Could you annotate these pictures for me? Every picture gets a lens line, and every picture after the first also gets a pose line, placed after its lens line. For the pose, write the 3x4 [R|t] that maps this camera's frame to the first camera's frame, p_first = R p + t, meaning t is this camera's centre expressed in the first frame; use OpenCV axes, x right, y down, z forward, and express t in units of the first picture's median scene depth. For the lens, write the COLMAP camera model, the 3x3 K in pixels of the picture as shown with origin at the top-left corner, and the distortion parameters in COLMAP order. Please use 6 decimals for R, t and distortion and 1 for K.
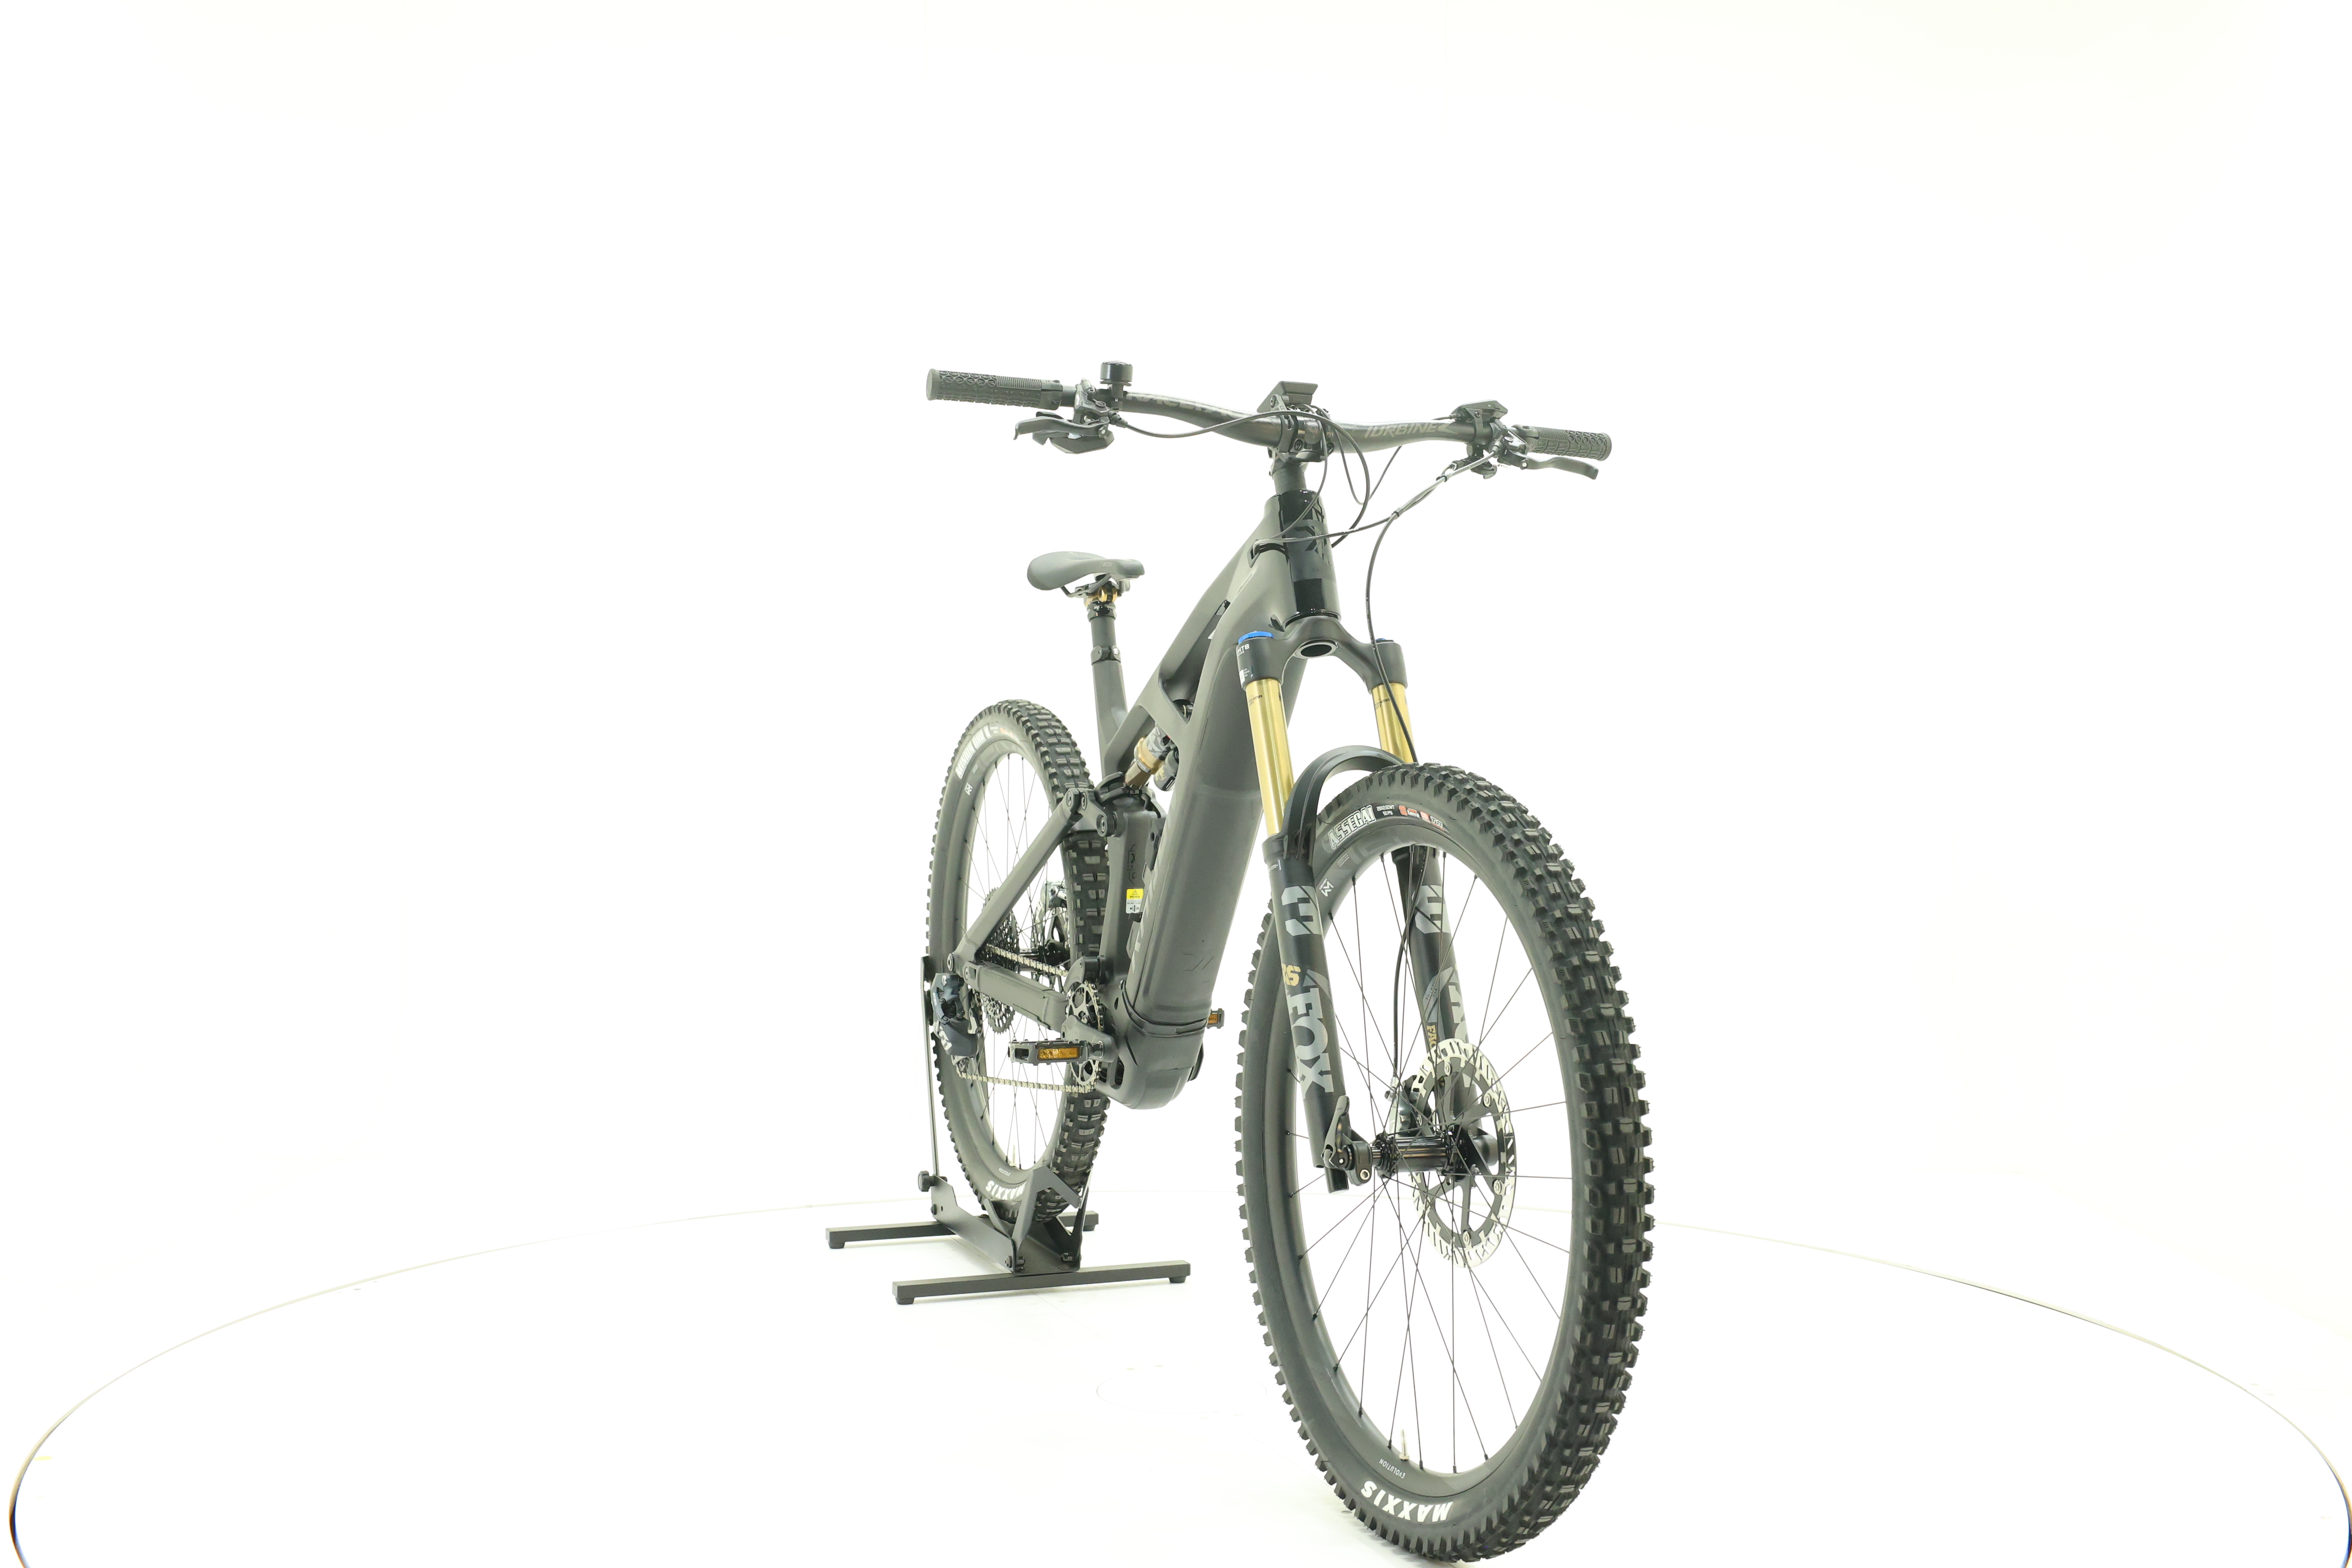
lens RADIAL K [[2534.6, 0, 1177.7], [0, 2534.6, 786.0], [0, 0, 1]] dist [-0.001615, 0.000000]
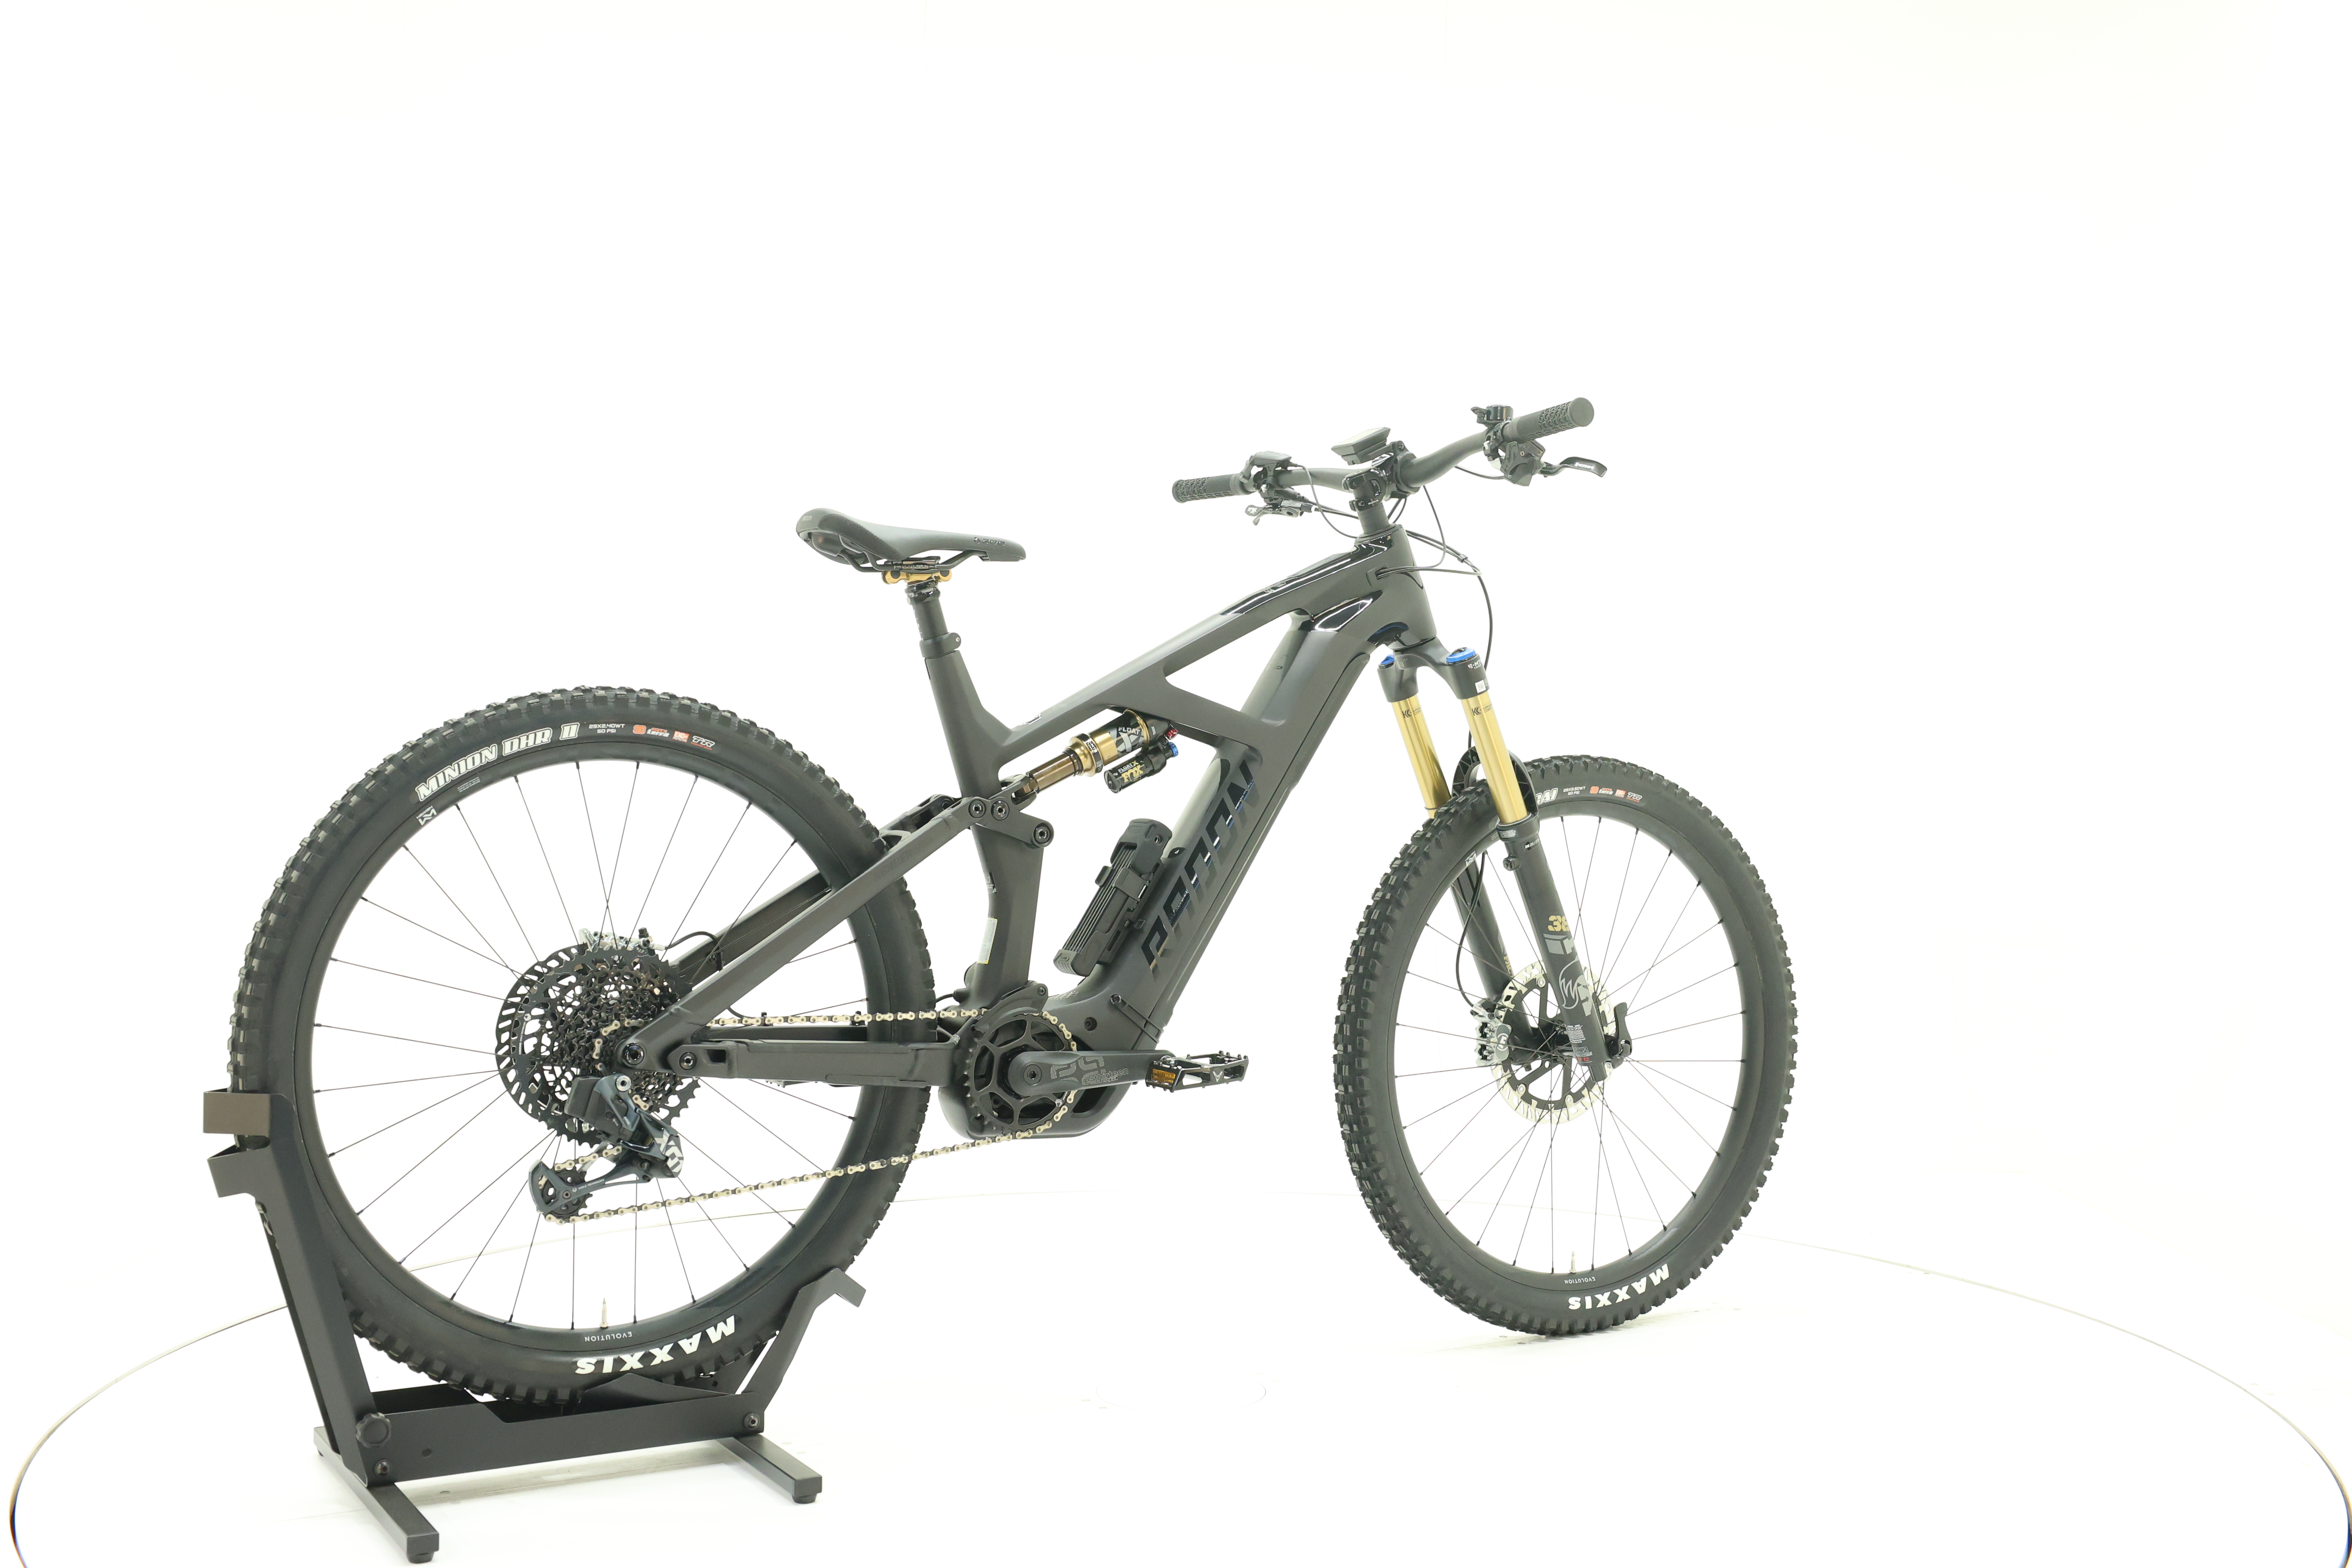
lens RADIAL K [[2534.6, 0, 1190.4], [0, 2534.6, 788.7], [0, 0, 1]] dist [-0.001615, 0.000000]
pose [[-0.160084, -0.026840, 0.986738, -1.082181], [0.016770, 0.999412, 0.029905, -0.031611], [-0.986961, 0.021335, -0.159540, 1.271400]]
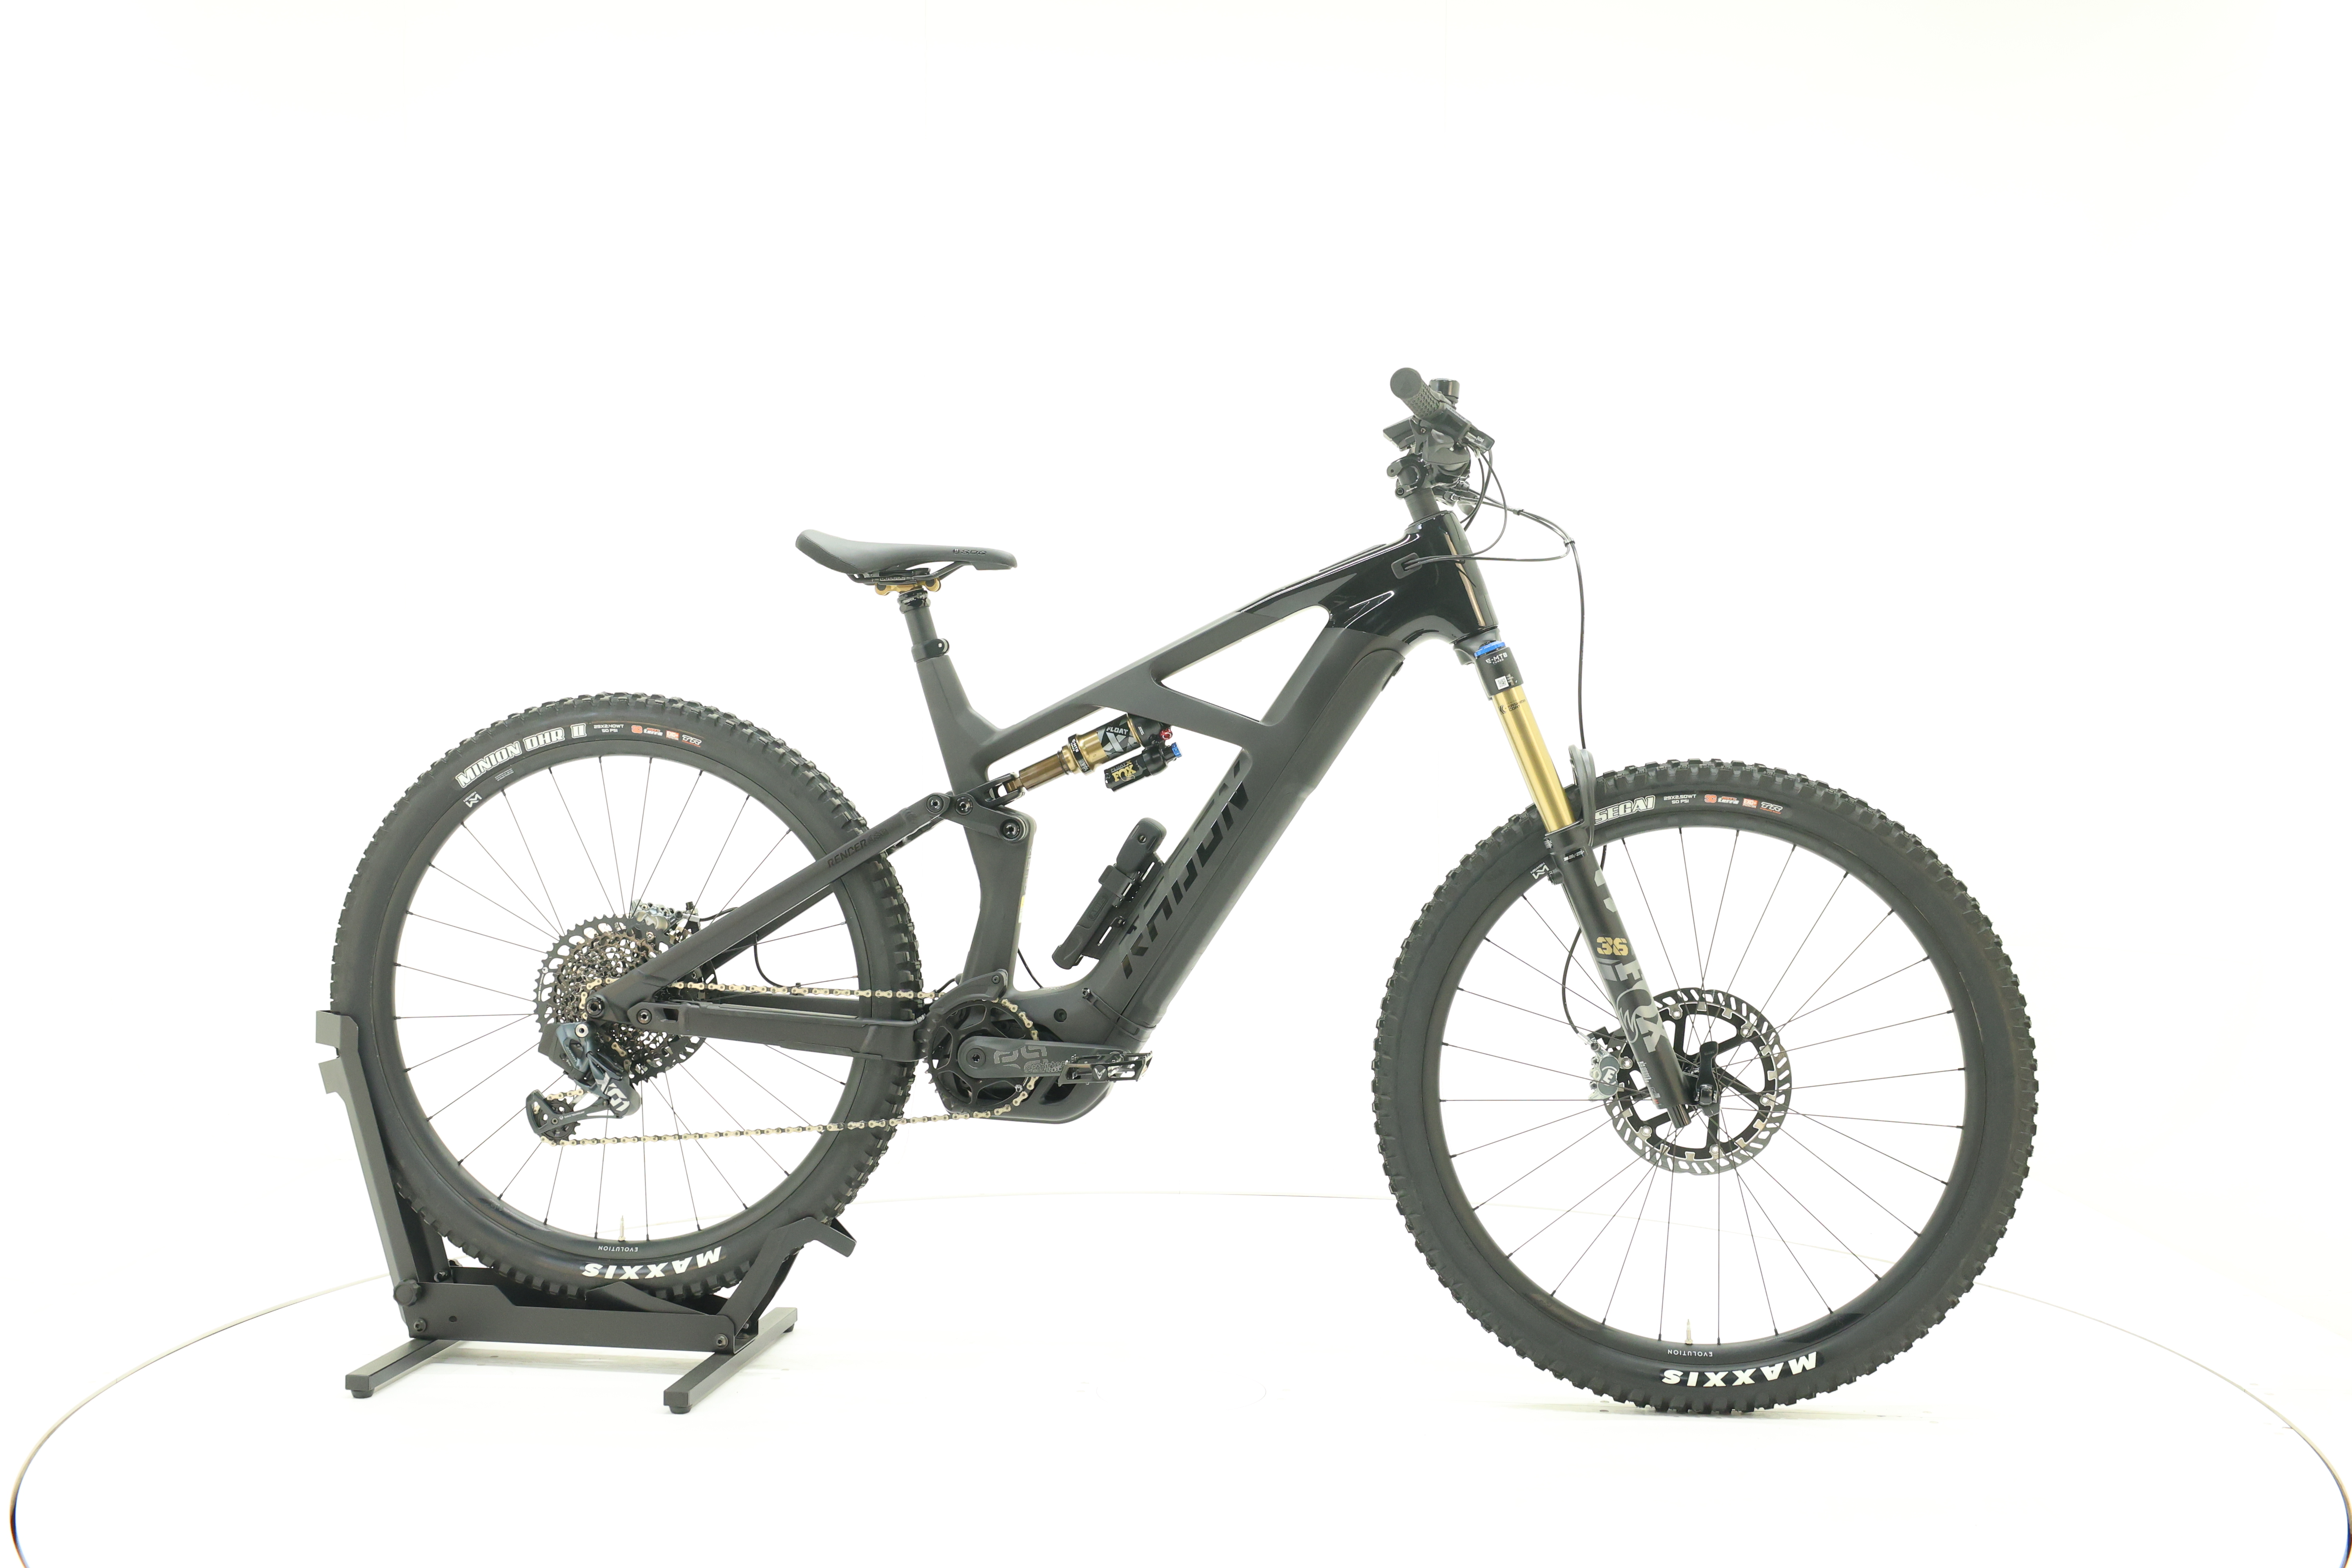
lens RADIAL K [[2534.6, 0, 1182.1], [0, 2534.6, 788.3], [0, 0, 1]] dist [-0.001615, 0.000000]
pose [[0.488277, -0.022026, 0.872411, -0.956602], [0.016438, 0.999736, 0.016040, -0.016670], [-0.872534, 0.006509, 0.488510, 0.562689]]
